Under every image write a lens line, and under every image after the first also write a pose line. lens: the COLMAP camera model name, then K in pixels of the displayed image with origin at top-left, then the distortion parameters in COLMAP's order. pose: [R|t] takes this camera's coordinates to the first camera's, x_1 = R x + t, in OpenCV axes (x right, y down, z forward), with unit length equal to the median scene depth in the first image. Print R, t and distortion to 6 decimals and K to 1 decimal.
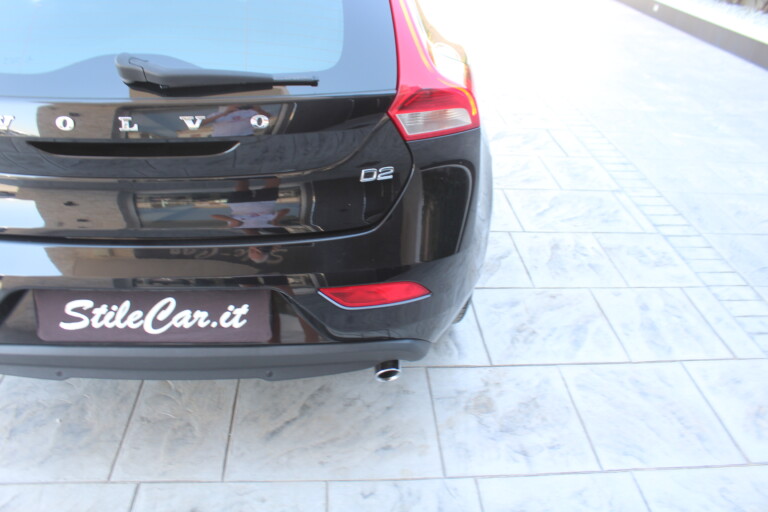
lens RADIAL K [[635.2, 0, 384.5], [0, 635.2, 251.6], [0, 0, 1]] dist [-0.169643, 0.157563]
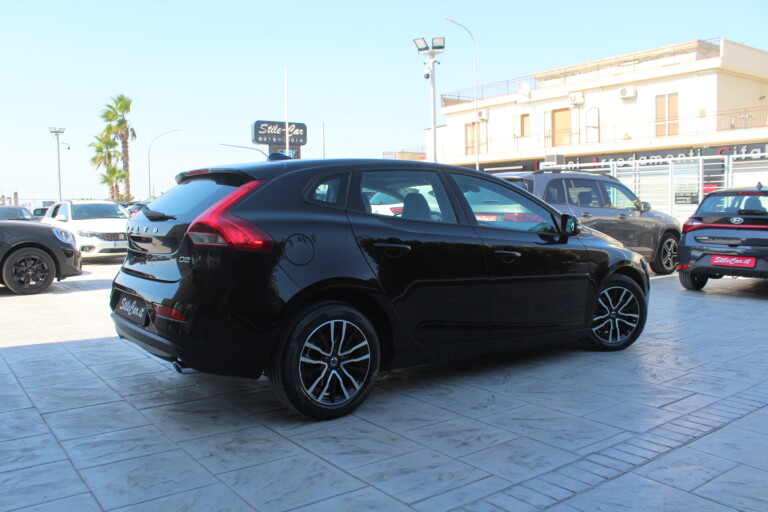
lens RADIAL K [[635.2, 0, 384.5], [0, 635.2, 251.6], [0, 0, 1]] dist [-0.169643, 0.157563]
pose [[0.555330, -0.001288, -0.831629, 1.468304], [-0.411932, 0.868277, -0.276417, 0.115066], [0.722441, 0.496077, 0.481650, 0.276833]]
